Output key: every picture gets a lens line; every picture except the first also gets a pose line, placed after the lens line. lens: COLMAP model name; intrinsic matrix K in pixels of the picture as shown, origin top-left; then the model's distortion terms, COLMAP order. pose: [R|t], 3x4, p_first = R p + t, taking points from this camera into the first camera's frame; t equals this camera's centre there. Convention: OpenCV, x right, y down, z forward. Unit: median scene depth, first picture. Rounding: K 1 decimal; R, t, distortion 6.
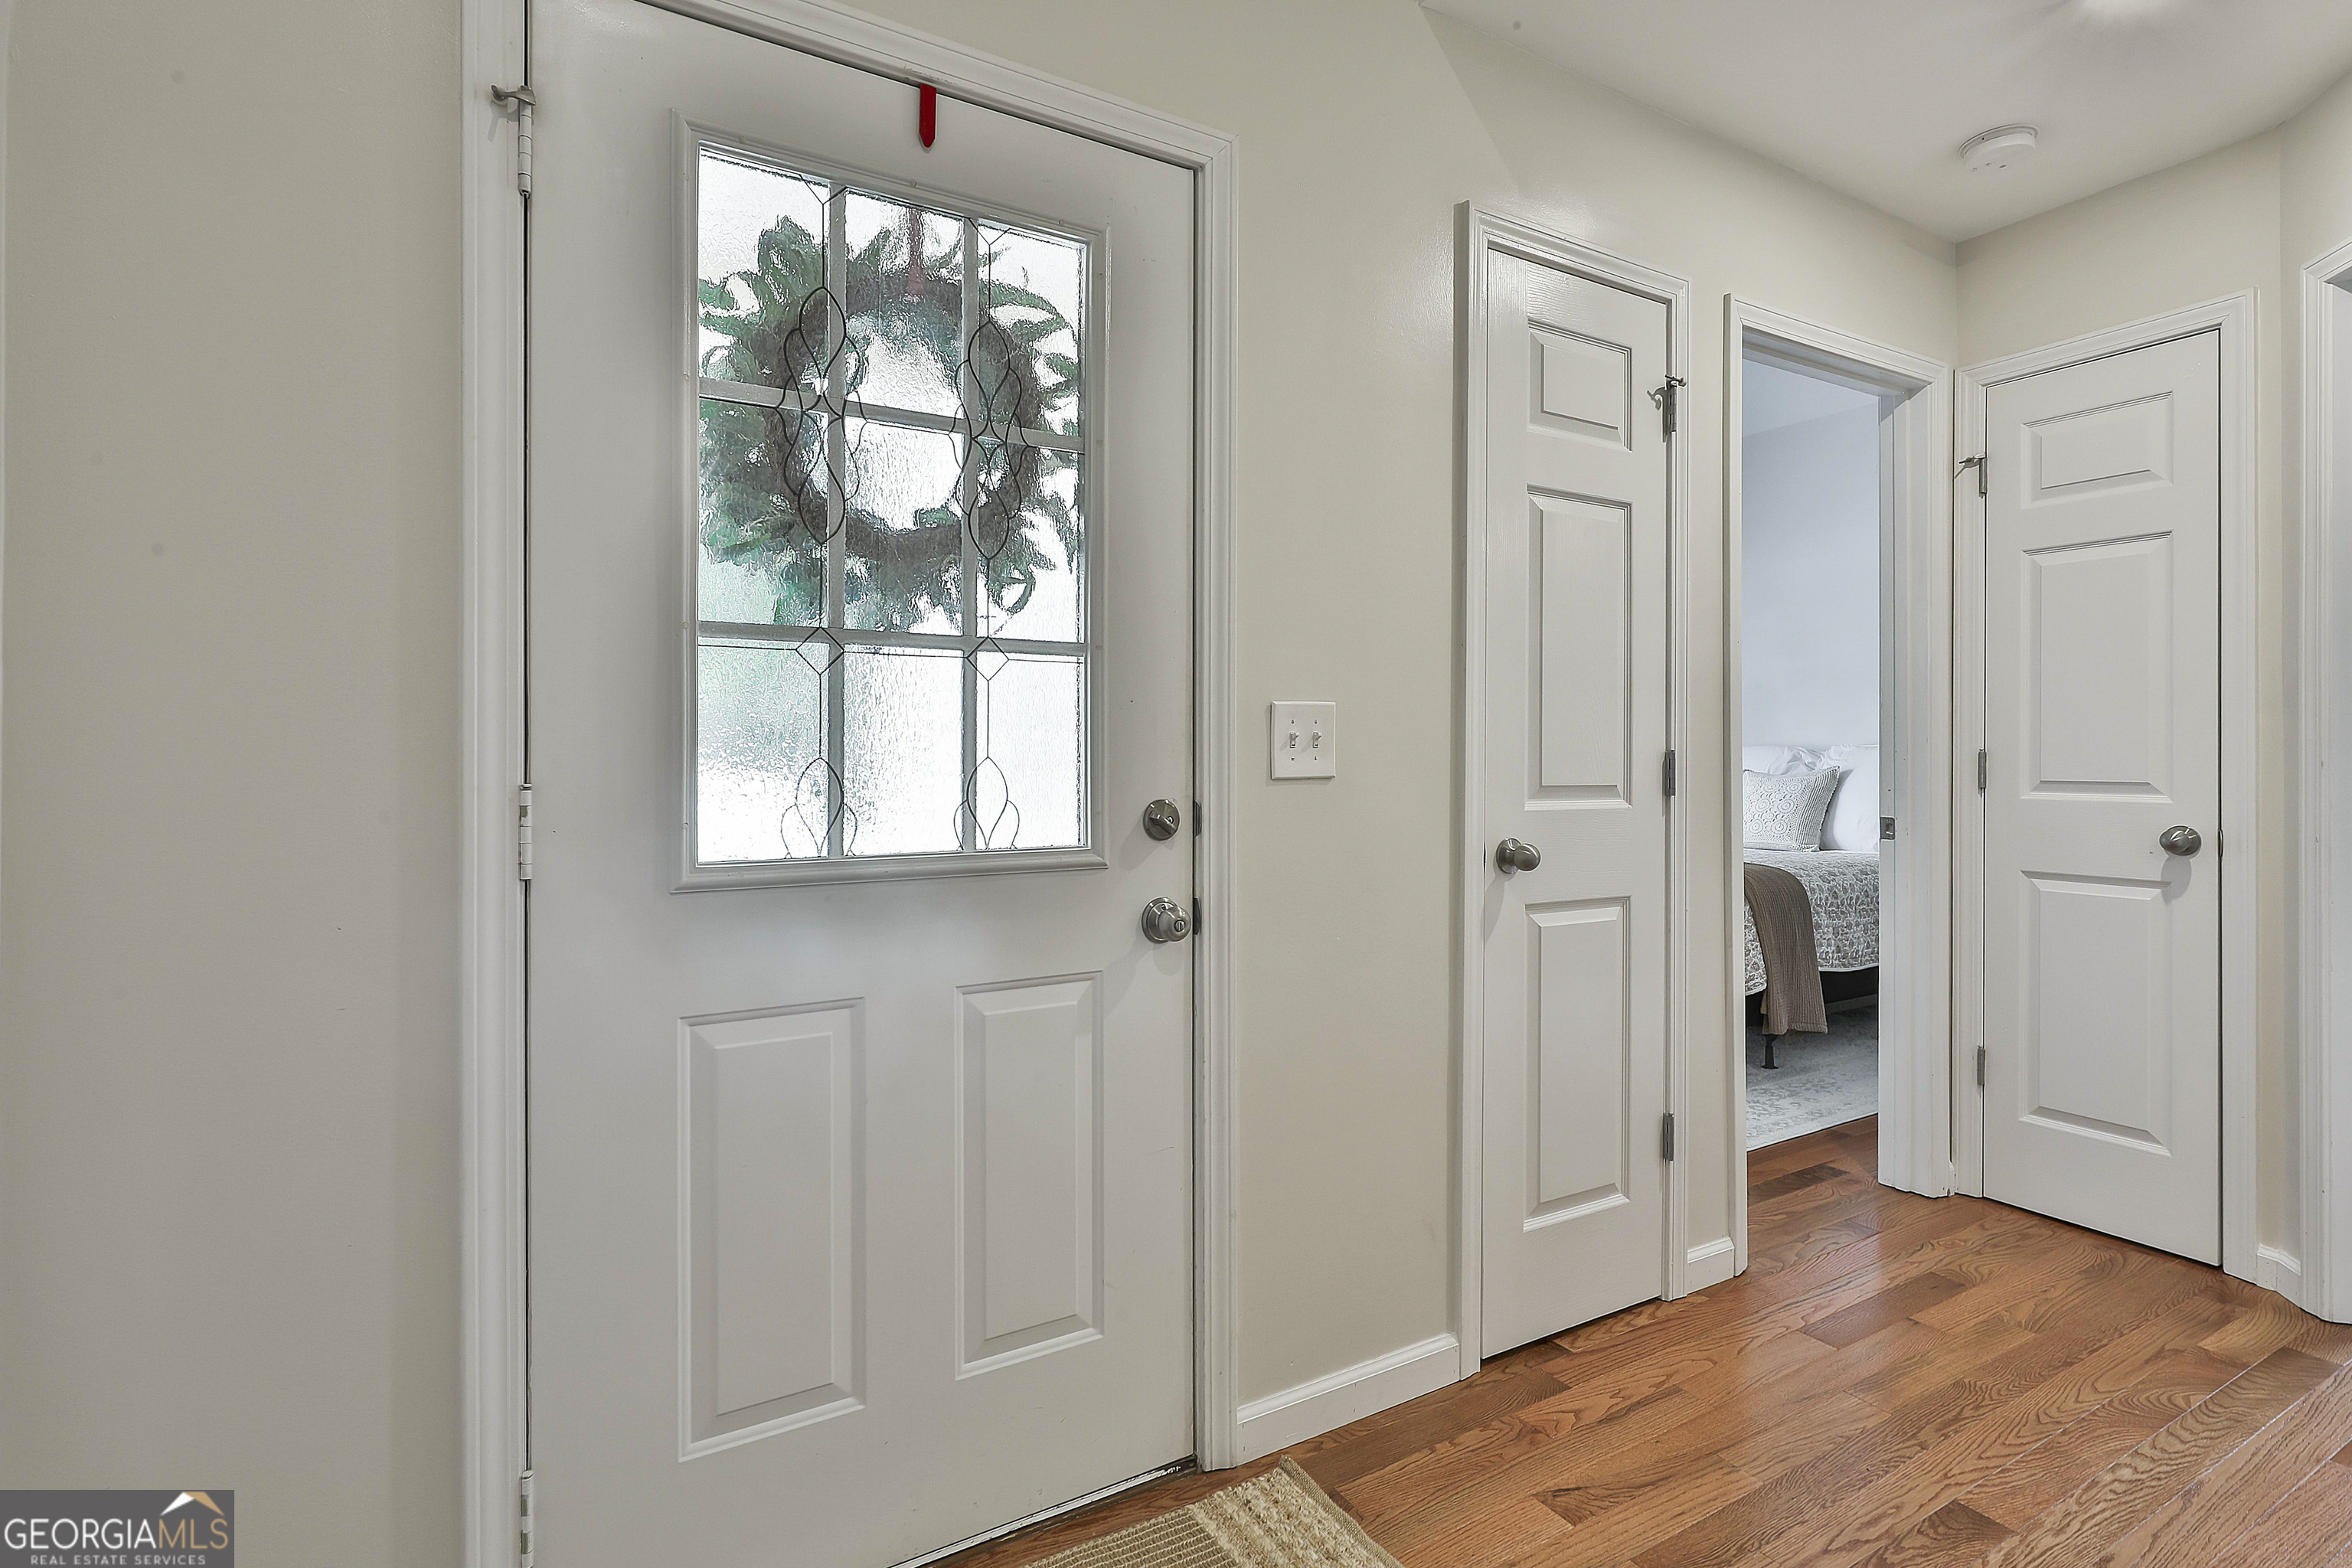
lens RADIAL K [[1144.4, 0, 1180.6], [0, 1144.4, 769.0], [0, 0, 1]] dist [-0.002286, 0.003188]
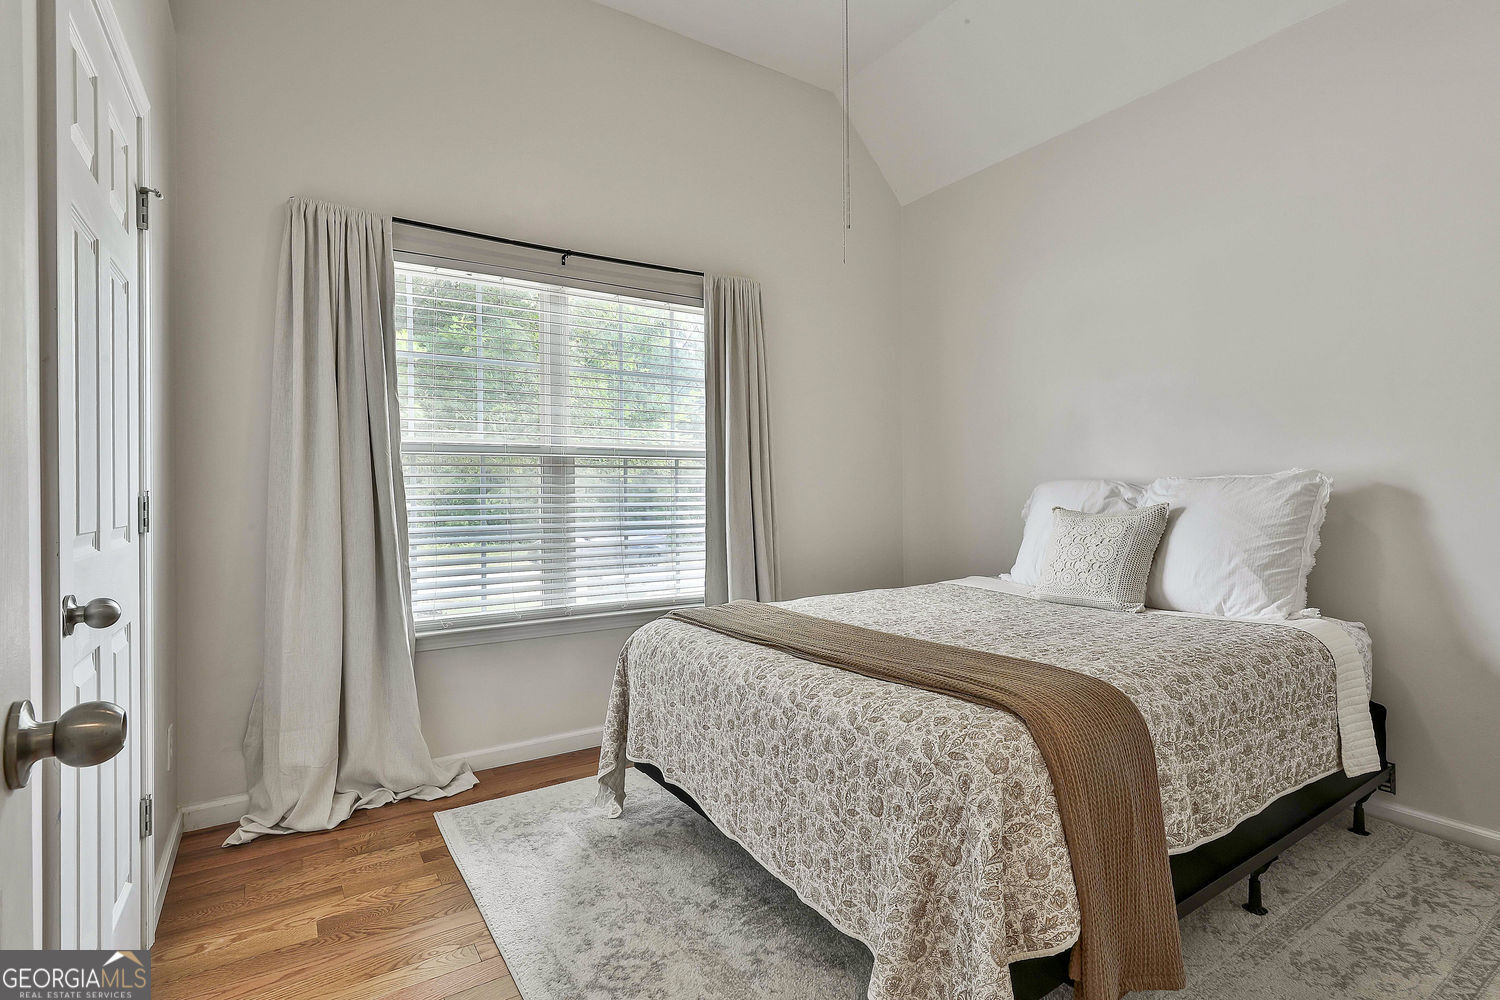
lens RADIAL K [[729.9, 0, 752.3], [0, 729.9, 500.3], [0, 0, 1]] dist [-0.002286, 0.003188]
pose [[0.998787, -0.007323, 0.048702, 0.261458], [0.007411, 0.999971, -0.001644, -0.006009], [-0.048688, 0.002003, 0.998812, 0.507189]]
